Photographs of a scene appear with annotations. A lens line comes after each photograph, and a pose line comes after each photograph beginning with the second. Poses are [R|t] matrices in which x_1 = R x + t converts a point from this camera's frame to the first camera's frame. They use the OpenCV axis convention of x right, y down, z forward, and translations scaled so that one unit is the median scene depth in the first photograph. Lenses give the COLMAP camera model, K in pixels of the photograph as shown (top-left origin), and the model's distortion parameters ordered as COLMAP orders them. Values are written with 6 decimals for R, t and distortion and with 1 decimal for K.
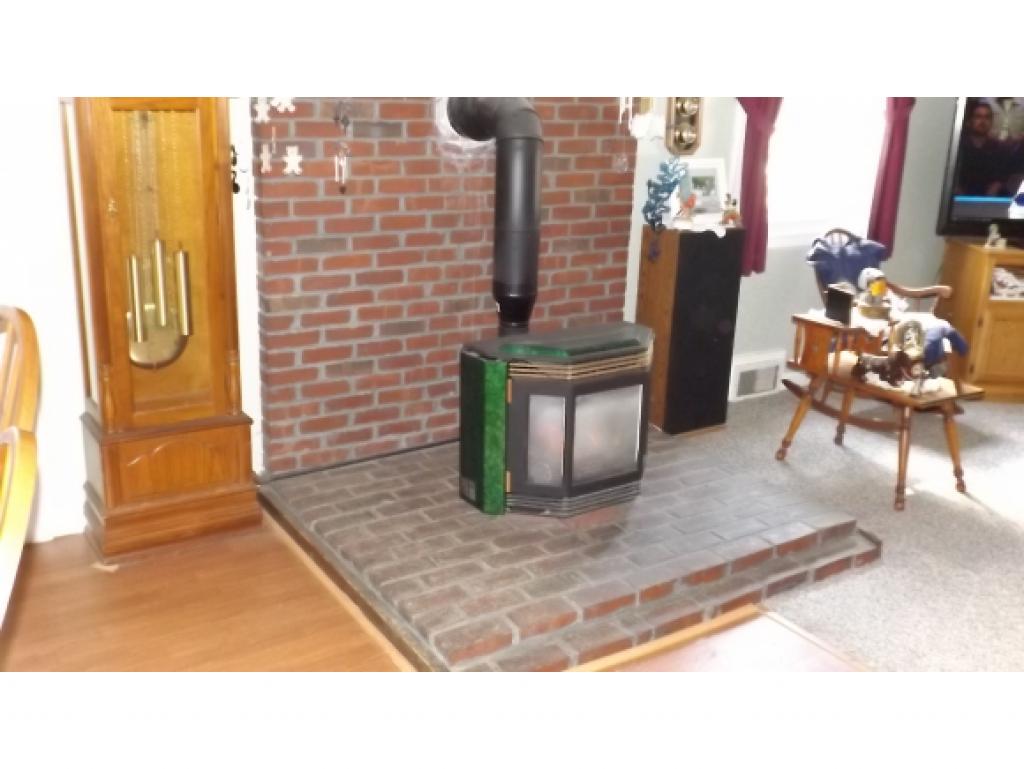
lens RADIAL K [[967.9, 0, 510.7], [0, 967.9, 381.9], [0, 0, 1]] dist [0.018737, 0.000000]
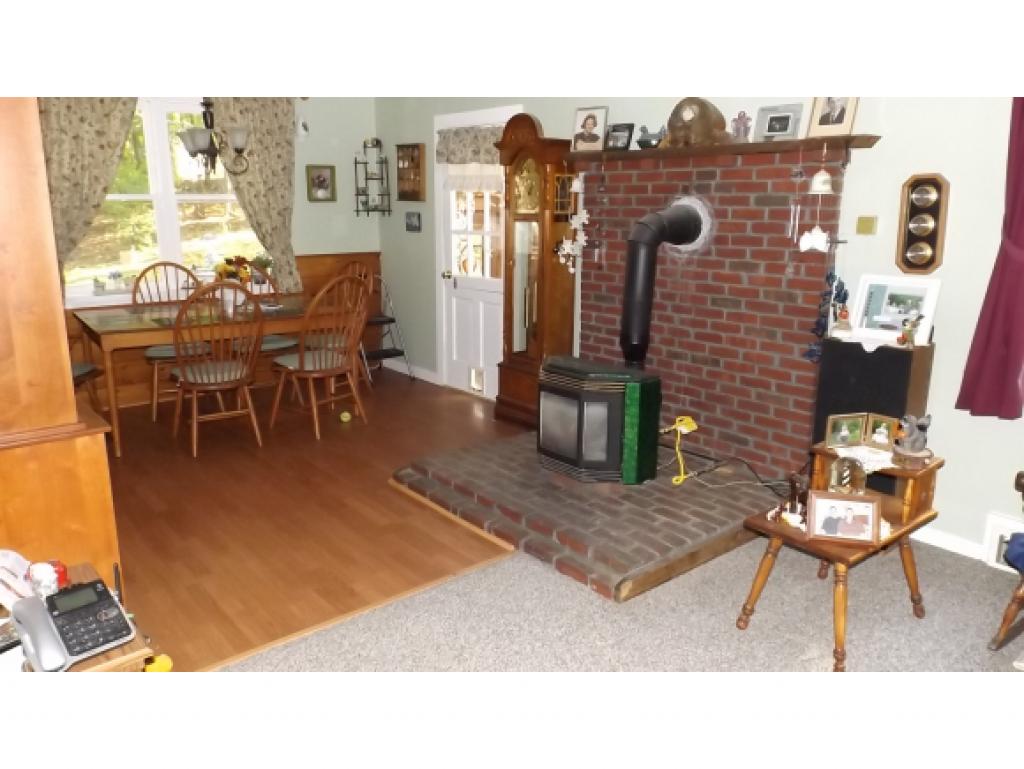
lens RADIAL K [[762.4, 0, 510.9], [0, 762.4, 385.9], [0, 0, 1]] dist [-0.008750, -0.002550]
pose [[0.125547, 0.206947, -0.970263, 1.095726], [-0.288508, 0.943349, 0.163875, -0.159217], [0.949211, 0.259354, 0.178140, 0.589959]]
